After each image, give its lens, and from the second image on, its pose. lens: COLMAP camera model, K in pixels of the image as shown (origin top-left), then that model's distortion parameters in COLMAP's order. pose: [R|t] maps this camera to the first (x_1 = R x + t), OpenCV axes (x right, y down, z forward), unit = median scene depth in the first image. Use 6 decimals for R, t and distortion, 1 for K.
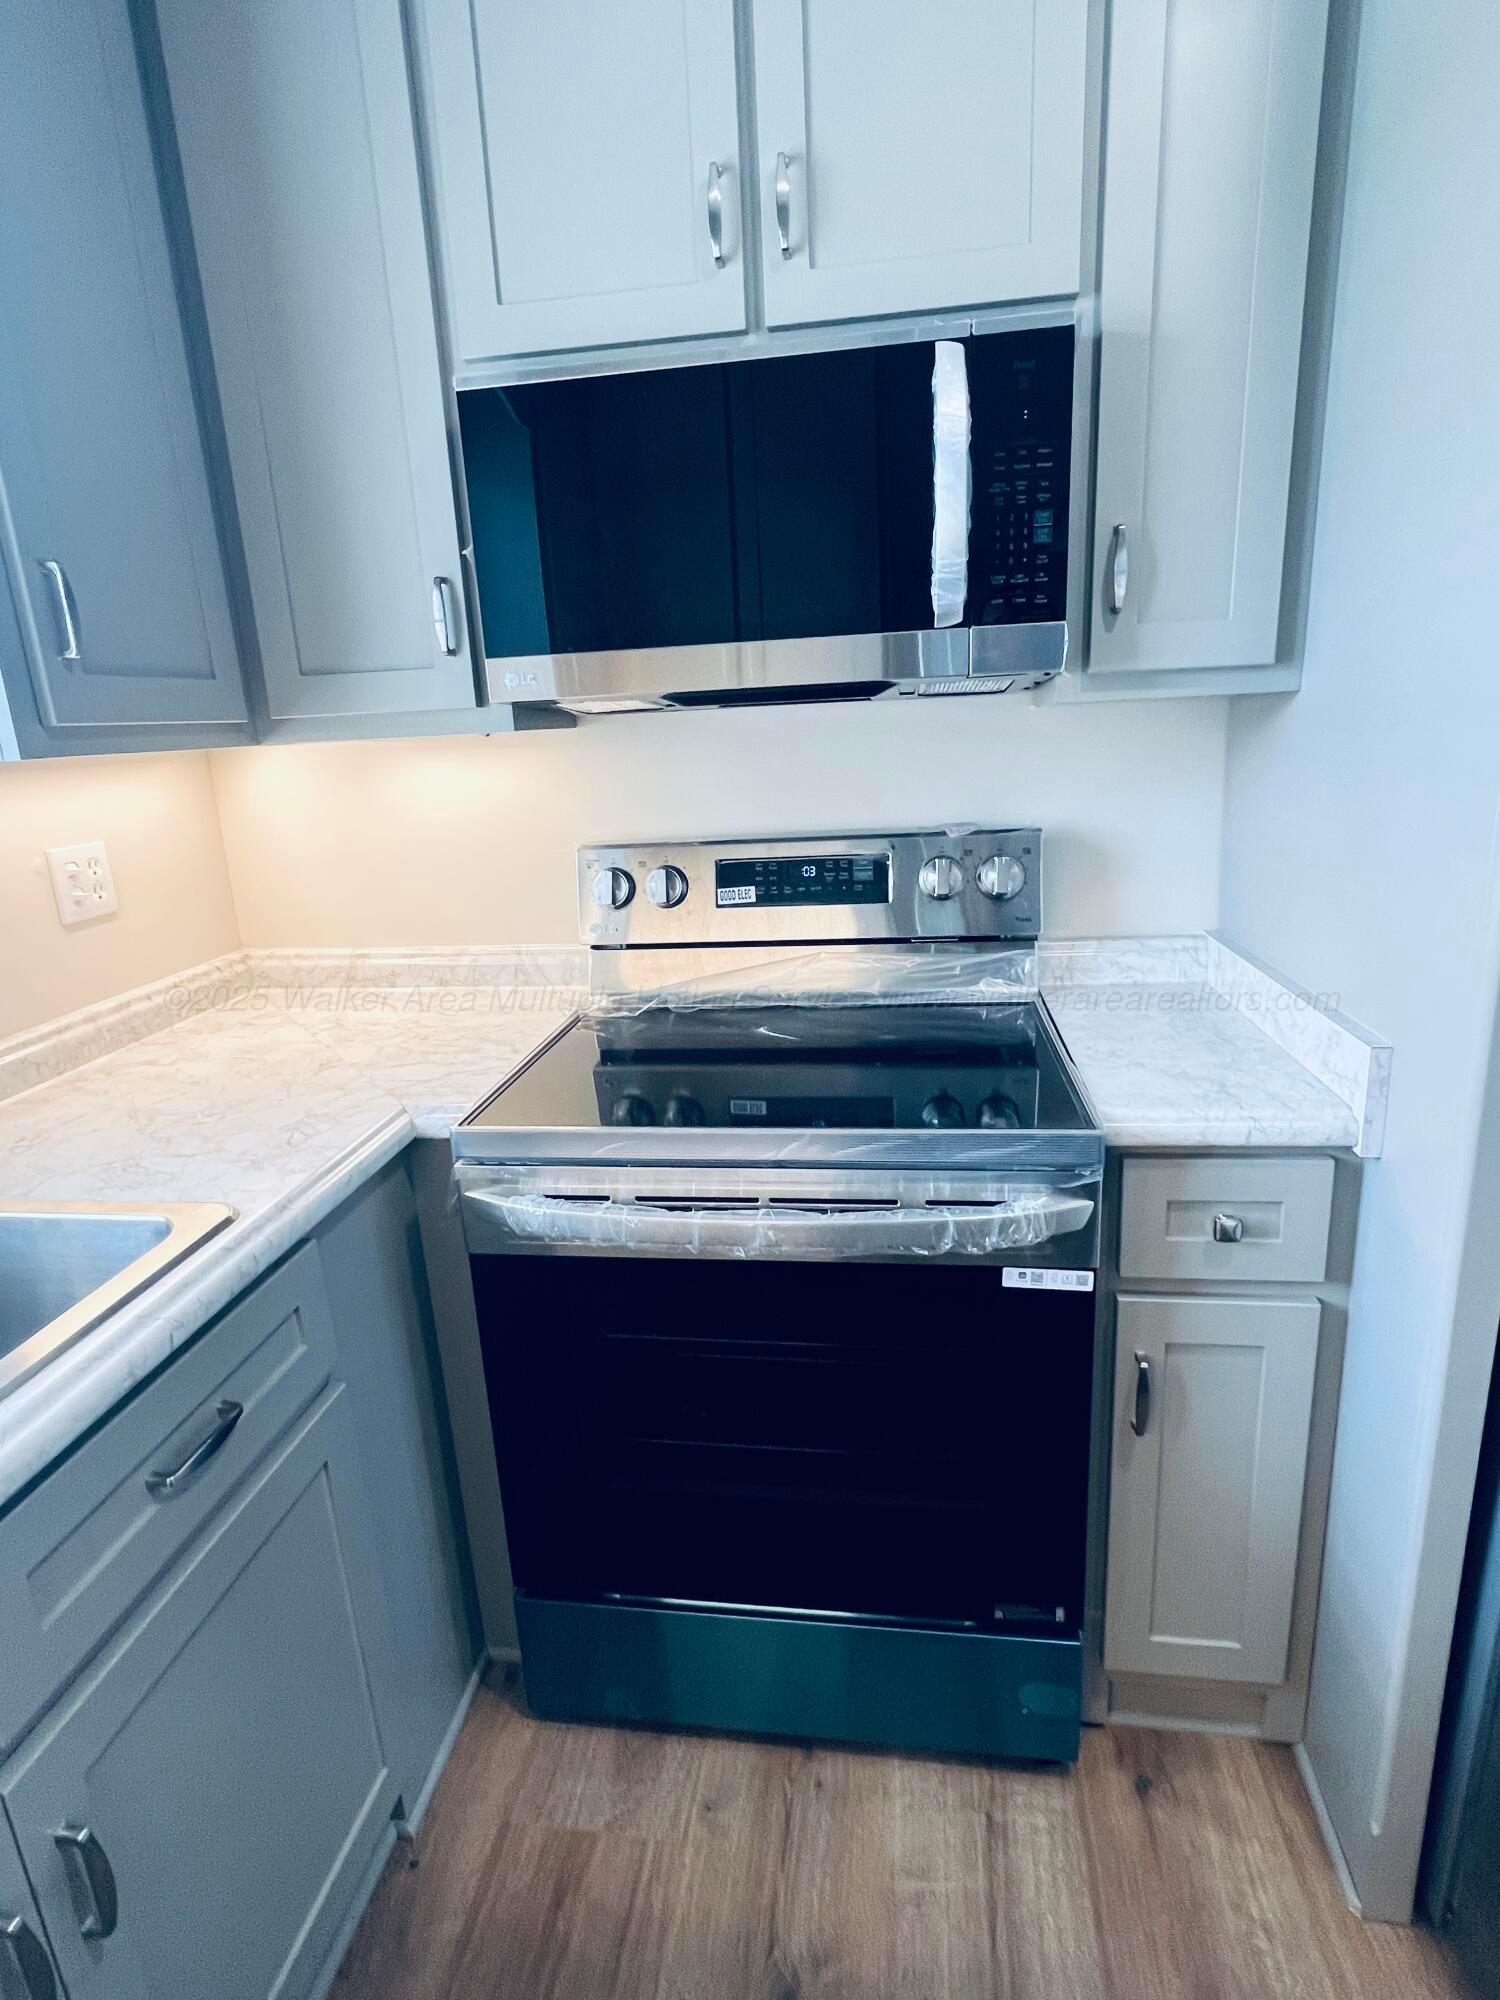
lens RADIAL K [[1022.8, 0, 750.0], [0, 1022.8, 1000.0], [0, 0, 1]] dist [-0.000866, 0.000017]
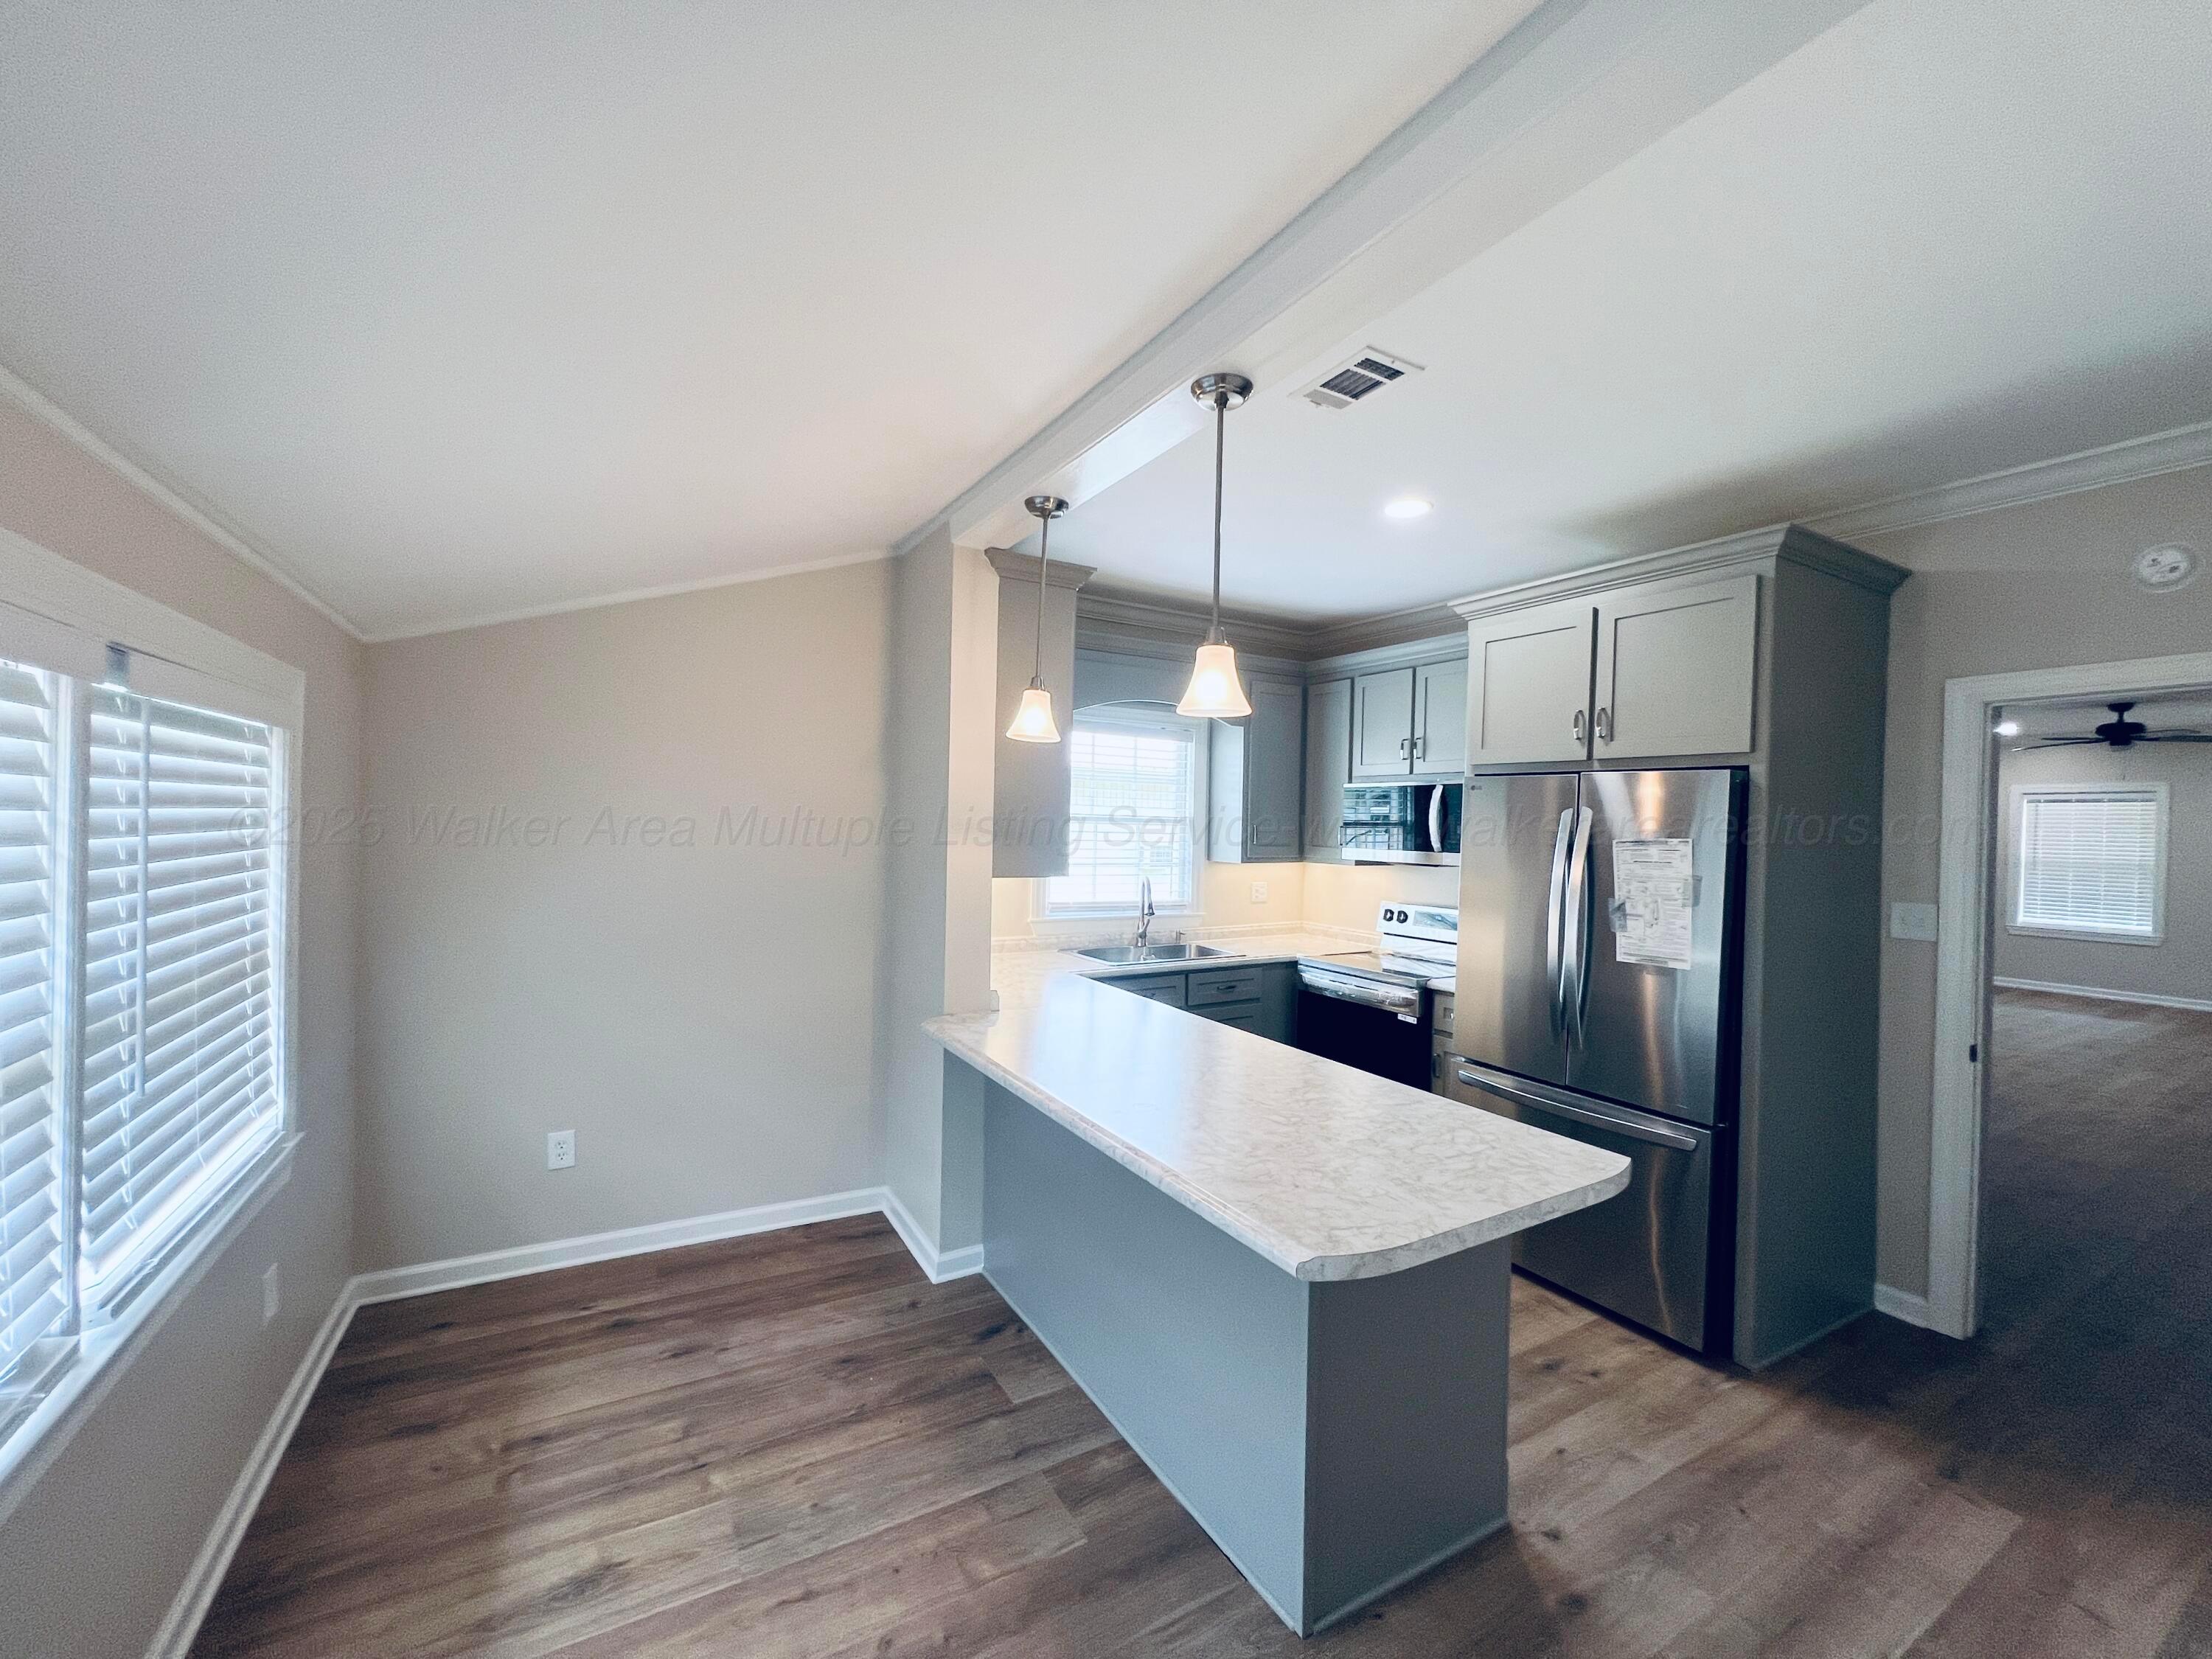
lens RADIAL K [[885.6, 0, 1108.8], [0, 885.6, 828.7], [0, 0, 1]] dist [-0.001357, 0.000364]
pose [[0.621560, 0.066955, -0.780500, 1.976532], [-0.258944, 0.957894, -0.124040, 0.272011], [0.739331, 0.279205, 0.612727, -1.913512]]
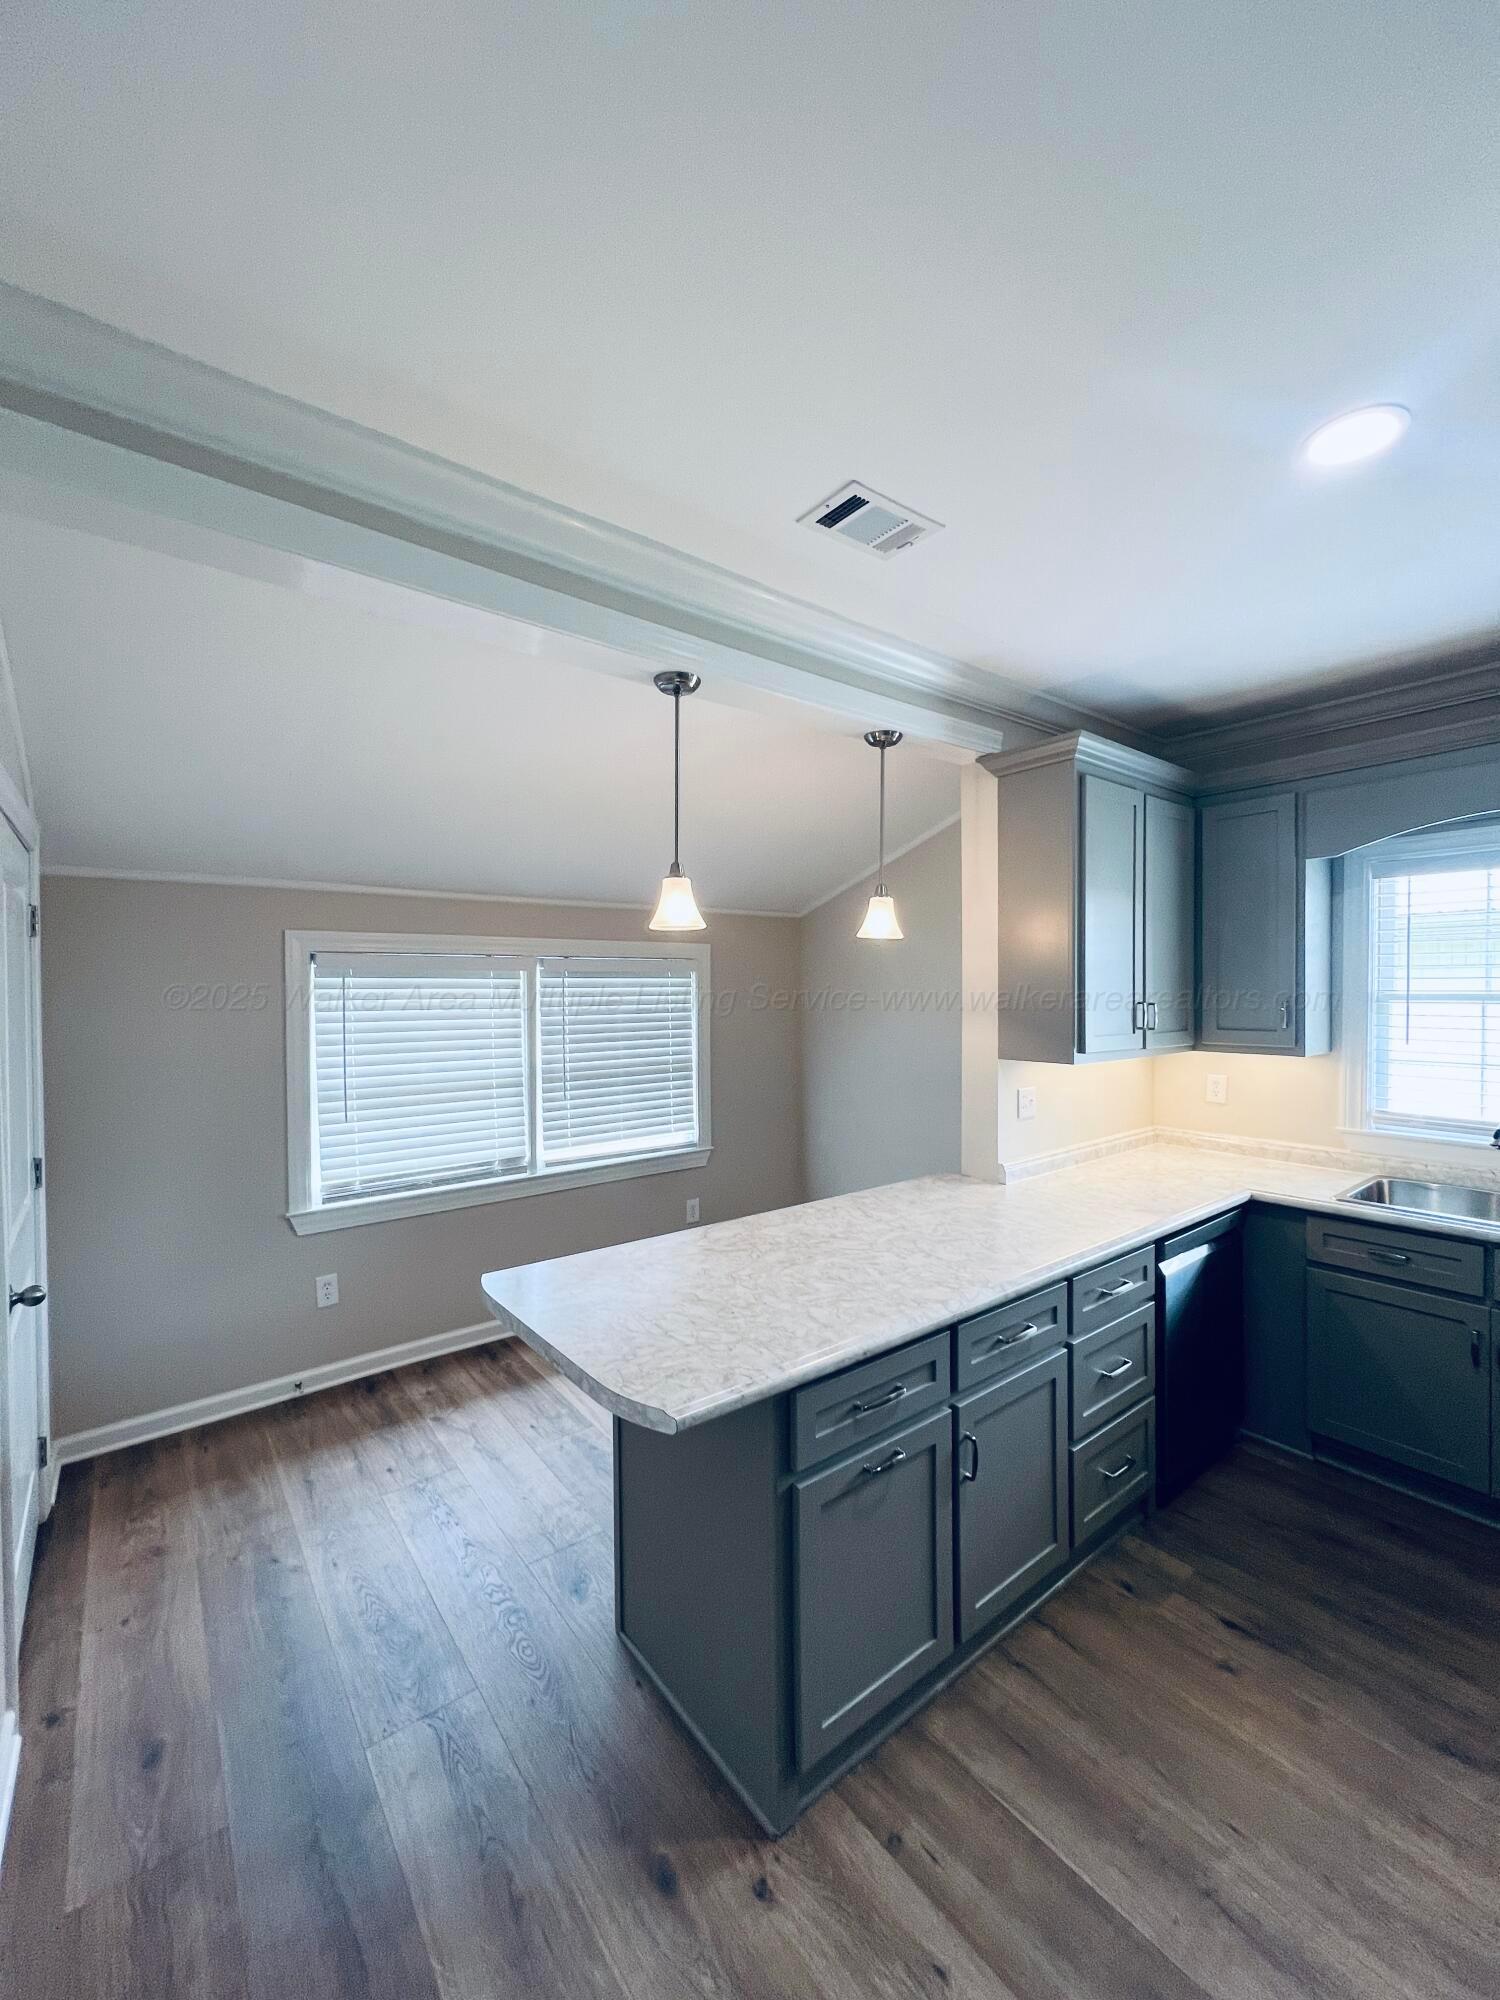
lens RADIAL K [[802.7, 0, 747.2], [0, 802.7, 1002.9], [0, 0, 1]] dist [0.000095, 0.000235]
pose [[-0.697848, 0.063275, -0.713446, 2.081976], [-0.151196, 0.960630, 0.233088, -0.416766], [0.700106, 0.270530, -0.660806, 0.383526]]
